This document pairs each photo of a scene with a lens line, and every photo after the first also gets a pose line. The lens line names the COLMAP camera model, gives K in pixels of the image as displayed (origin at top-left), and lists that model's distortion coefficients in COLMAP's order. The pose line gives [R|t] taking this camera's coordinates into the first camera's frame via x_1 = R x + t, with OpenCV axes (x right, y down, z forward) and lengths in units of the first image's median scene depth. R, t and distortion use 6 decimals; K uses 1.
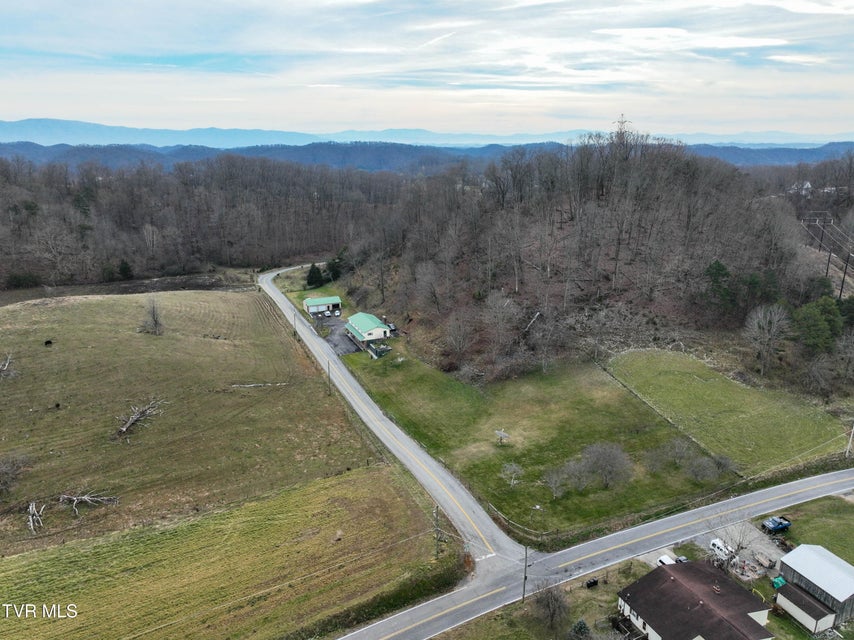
lens RADIAL K [[598.5, 0, 427.1], [0, 598.5, 316.7], [0, 0, 1]] dist [-0.001976, 0.016192]
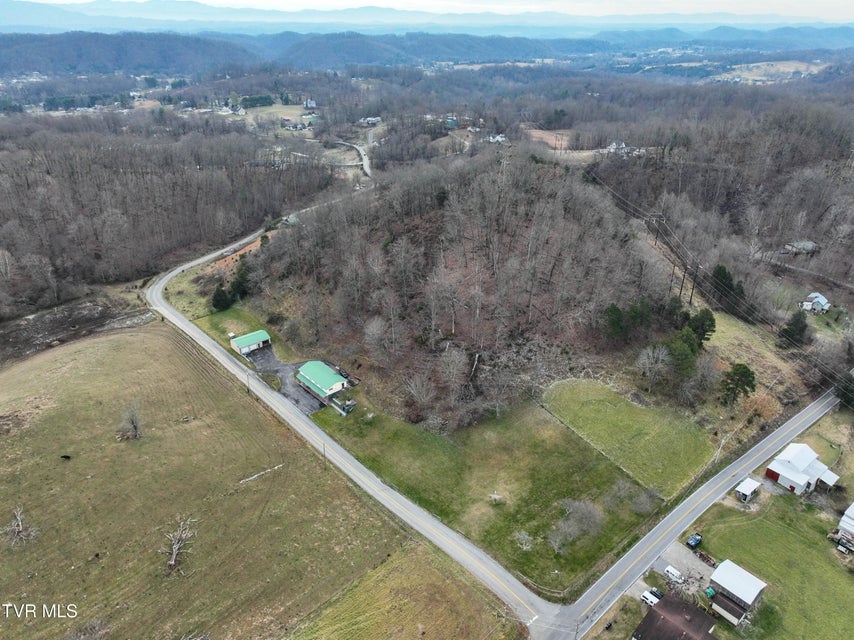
lens RADIAL K [[598.5, 0, 426.8], [0, 598.5, 319.6], [0, 0, 1]] dist [-0.001976, 0.016192]
pose [[0.948706, -0.131911, 0.287327, -0.264005], [0.078146, 0.978441, 0.191173, -0.340242], [-0.306351, -0.158914, 0.938560, -0.076733]]
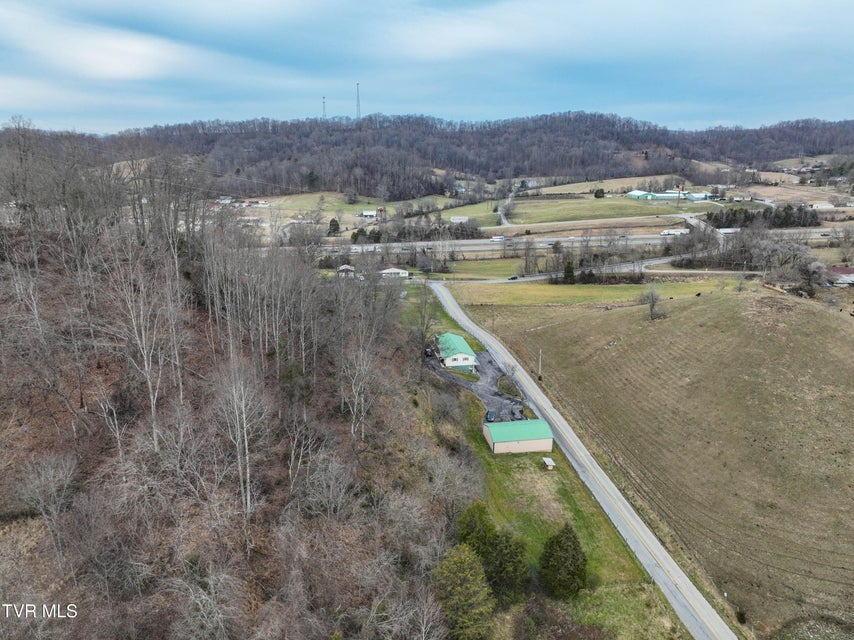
lens RADIAL K [[598.5, 0, 425.5], [0, 598.5, 320.1], [0, 0, 1]] dist [-0.001976, 0.016192]
pose [[-0.972807, -0.054425, 0.225133, -0.312736], [0.076191, 0.842712, 0.532946, -0.617472], [-0.218728, 0.535606, -0.815650, 2.094846]]
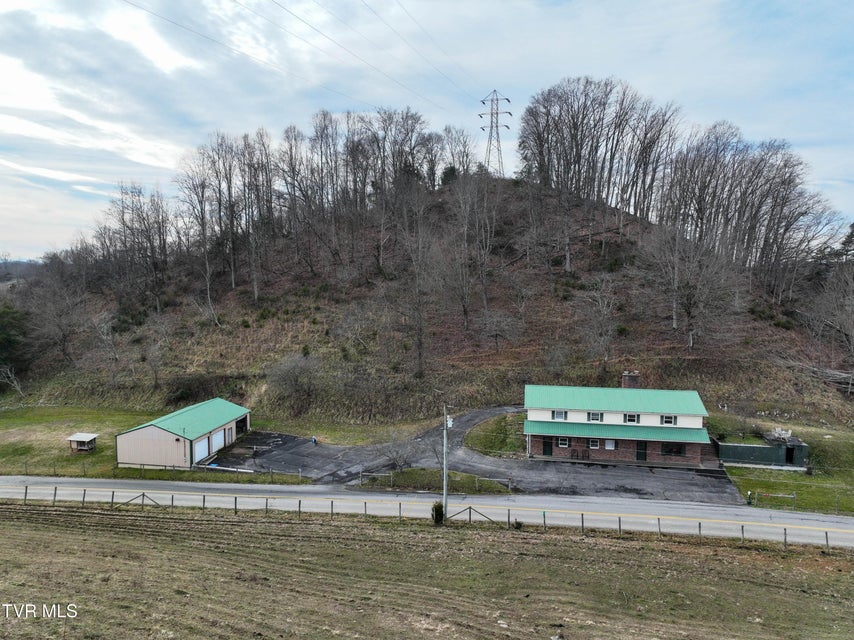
lens RADIAL K [[598.5, 0, 427.7], [0, 598.5, 304.6], [0, 0, 1]] dist [-0.001976, 0.016192]
pose [[0.537021, -0.041218, 0.842562, -0.529683], [0.227258, 0.968947, -0.097446, -0.038898], [-0.812381, 0.243809, 0.529712, 1.079993]]
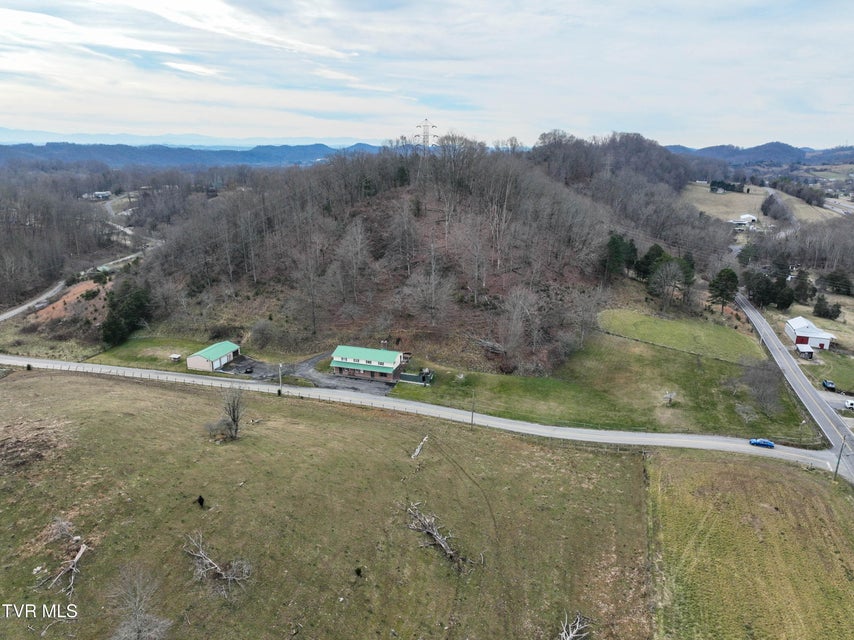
lens RADIAL K [[598.5, 0, 428.2], [0, 598.5, 325.5], [0, 0, 1]] dist [-0.001976, 0.016192]
pose [[0.650320, -0.207561, 0.730754, -0.798978], [0.199104, 0.974892, 0.099716, -0.117260], [-0.733104, 0.080649, 0.675318, 0.432985]]
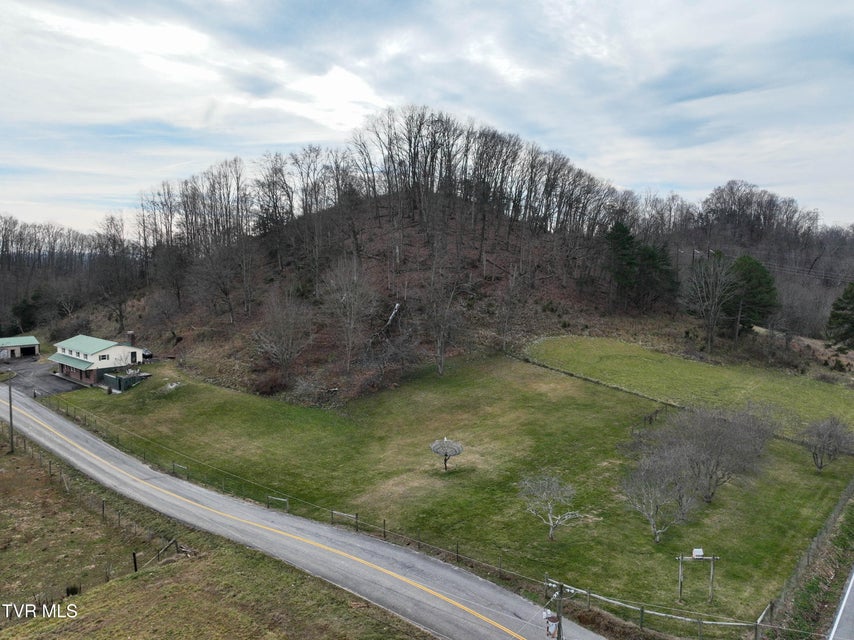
lens RADIAL K [[598.5, 0, 429.9], [0, 598.5, 339.0], [0, 0, 1]] dist [-0.001976, 0.016192]
pose [[0.904195, -0.035460, 0.425645, -0.067519], [0.105180, 0.984345, -0.141430, 0.140302], [-0.413967, 0.172650, 0.893769, 0.450445]]
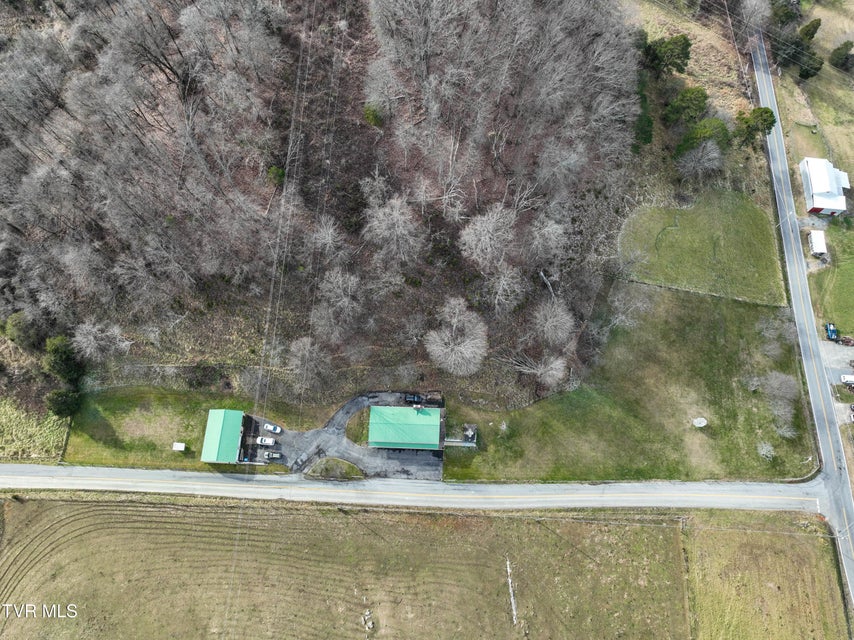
lens RADIAL K [[598.5, 0, 429.4], [0, 598.5, 315.8], [0, 0, 1]] dist [-0.001976, 0.016192]
pose [[0.424313, -0.841462, 0.334515, -0.277773], [0.233142, 0.458484, 0.857576, -0.890402], [-0.874988, -0.285891, 0.390721, 0.849755]]
